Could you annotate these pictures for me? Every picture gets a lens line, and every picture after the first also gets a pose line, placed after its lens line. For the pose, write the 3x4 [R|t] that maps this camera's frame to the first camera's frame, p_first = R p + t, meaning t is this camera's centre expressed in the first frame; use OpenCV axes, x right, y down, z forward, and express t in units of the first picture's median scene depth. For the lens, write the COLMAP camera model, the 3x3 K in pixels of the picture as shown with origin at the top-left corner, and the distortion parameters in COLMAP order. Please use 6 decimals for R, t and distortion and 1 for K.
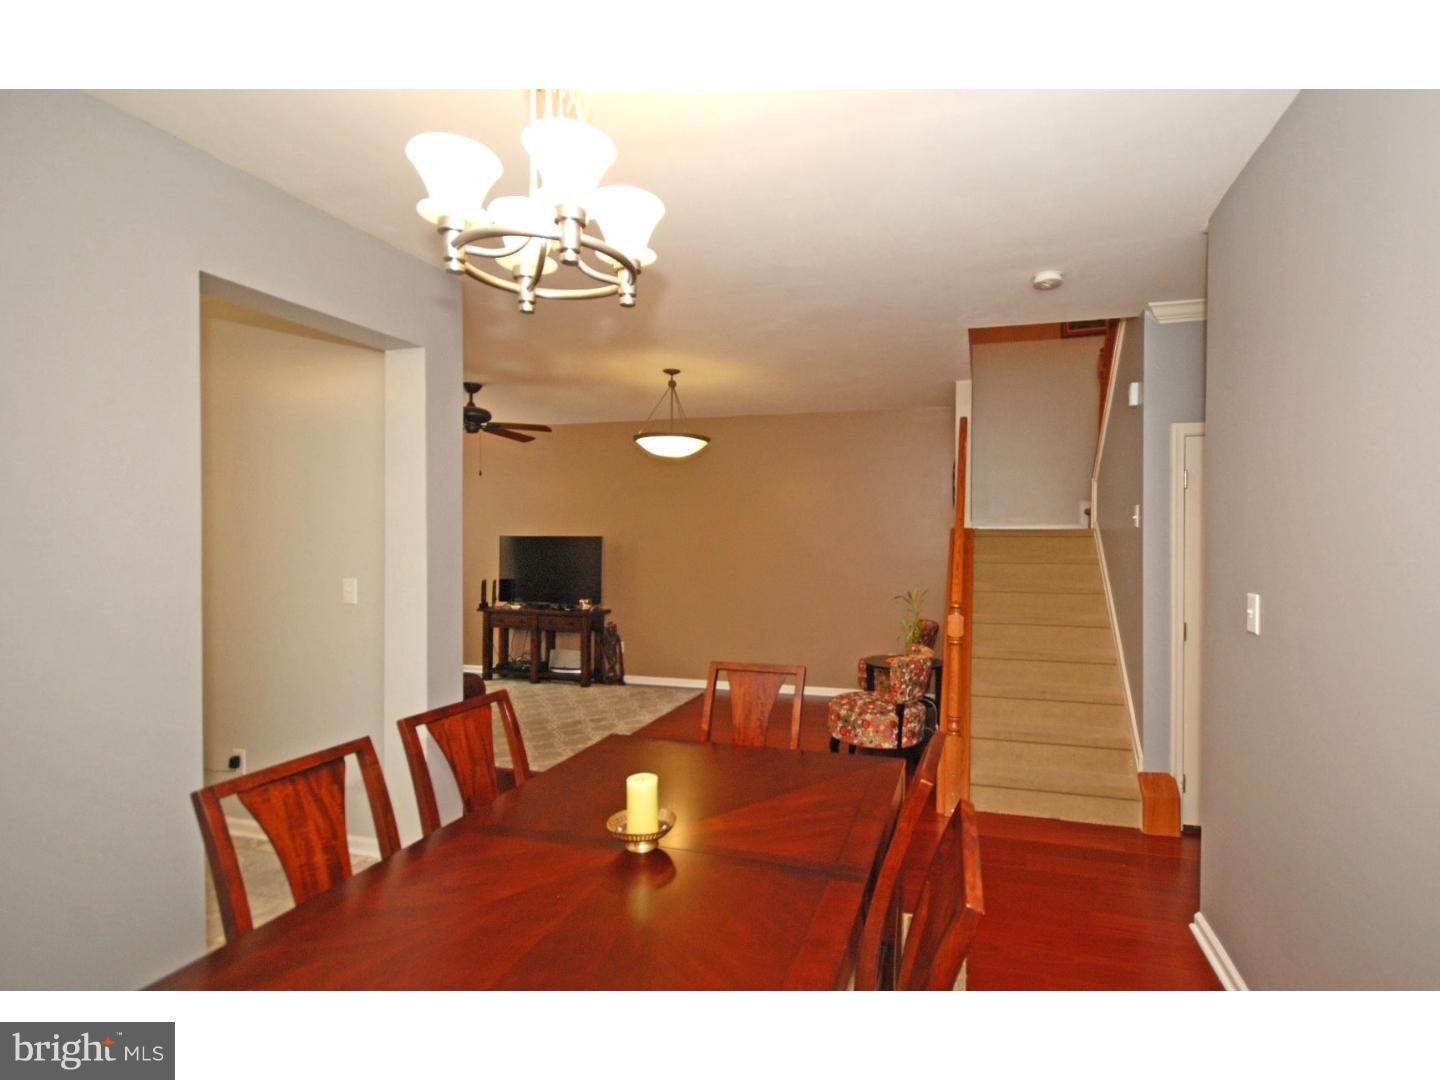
lens RADIAL K [[651.9, 0, 714.5], [0, 651.9, 539.8], [0, 0, 1]] dist [-0.000289, 0.000133]
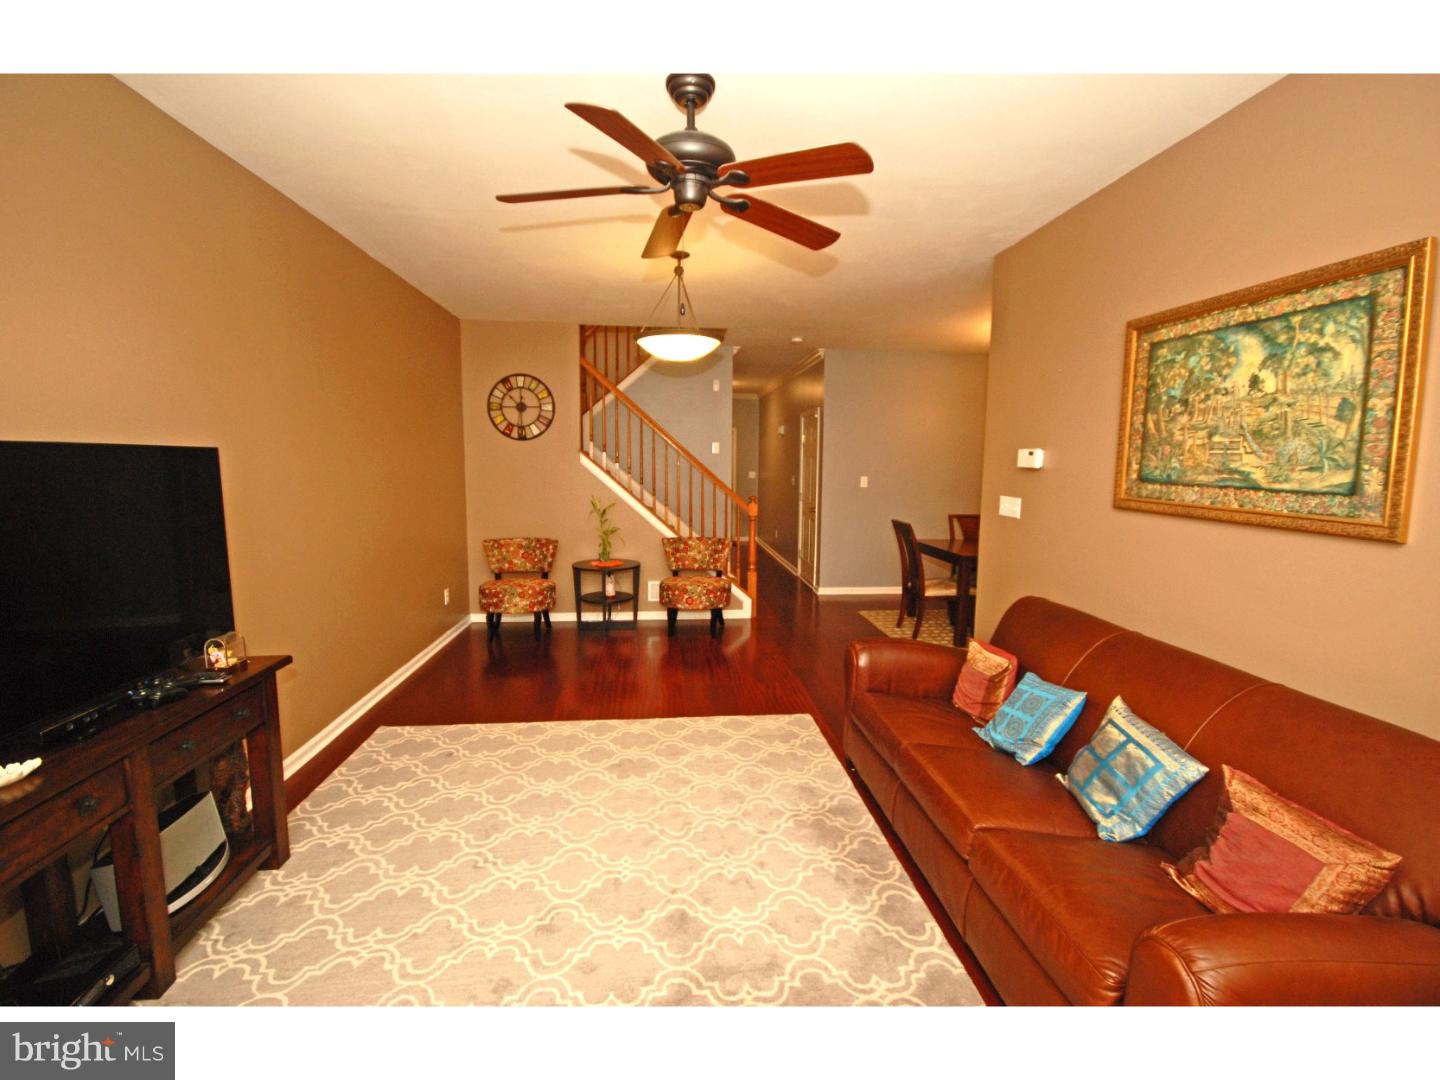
lens RADIAL K [[651.9, 0, 714.5], [0, 651.9, 539.8], [0, 0, 1]] dist [-0.000289, 0.000133]
pose [[-0.439247, -0.107789, 0.891876, -0.615798], [-0.000459, 0.992803, 0.119760, -0.001180], [-0.898366, 0.052195, -0.436135, 0.915242]]
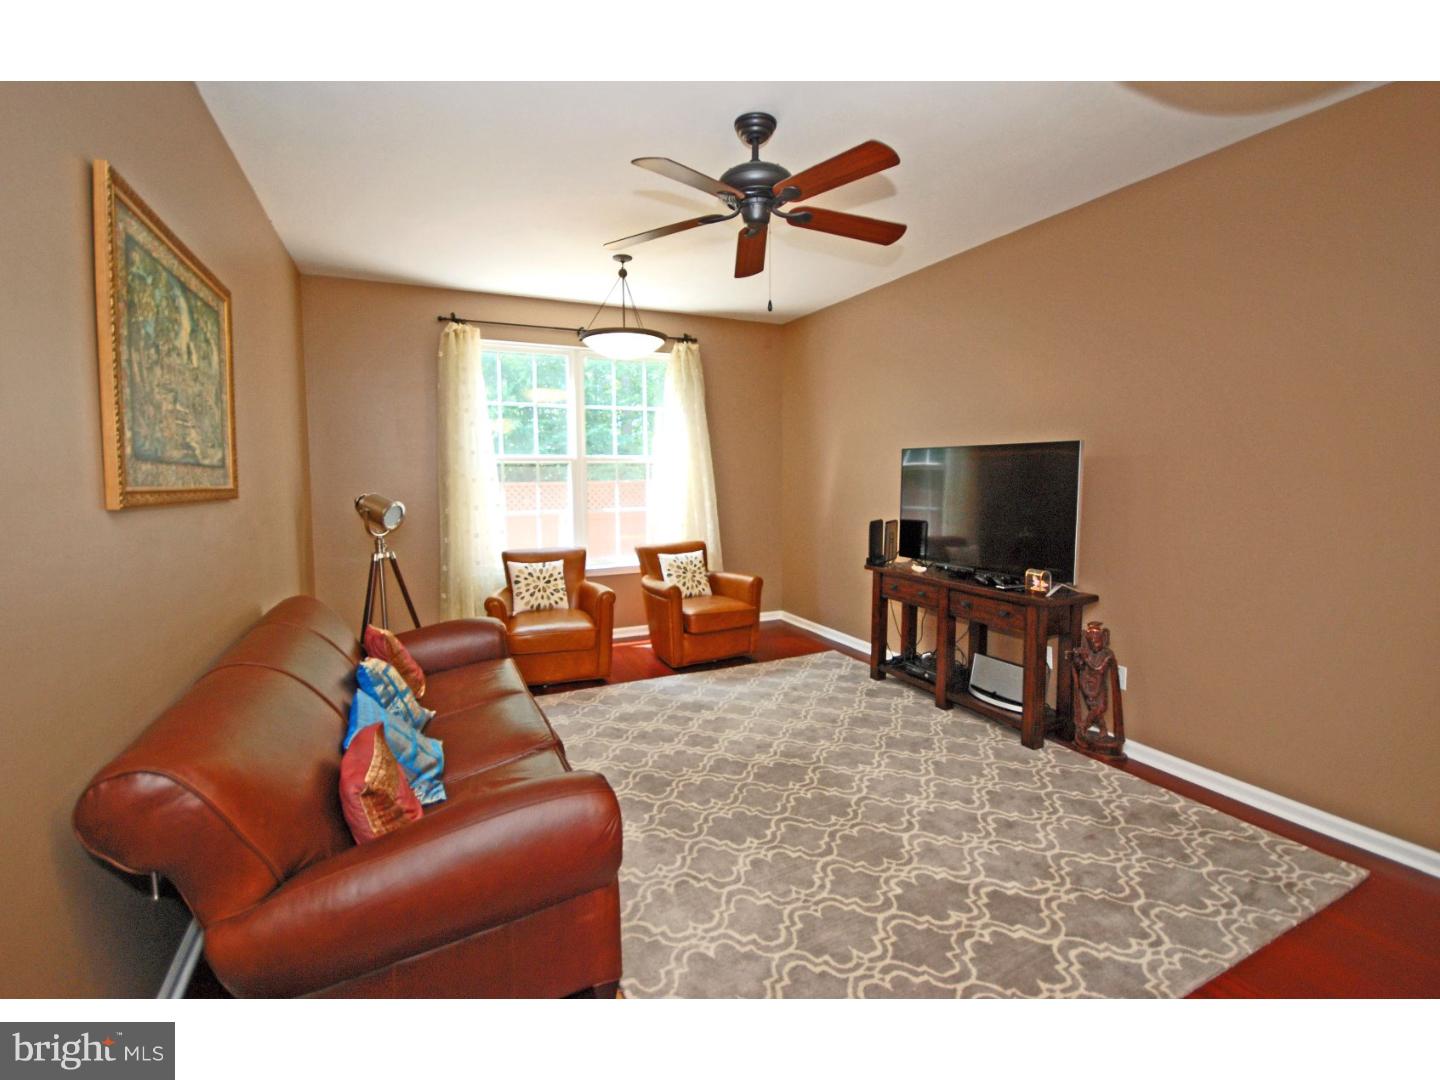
lens RADIAL K [[639.1, 0, 713.5], [0, 639.1, 513.0], [0, 0, 1]] dist [-0.001998, -0.000054]
pose [[0.719178, 0.041715, -0.693572, -0.039831], [0.000372, 0.998173, 0.060421, 0.017162], [0.694825, -0.043712, 0.717849, 0.472672]]
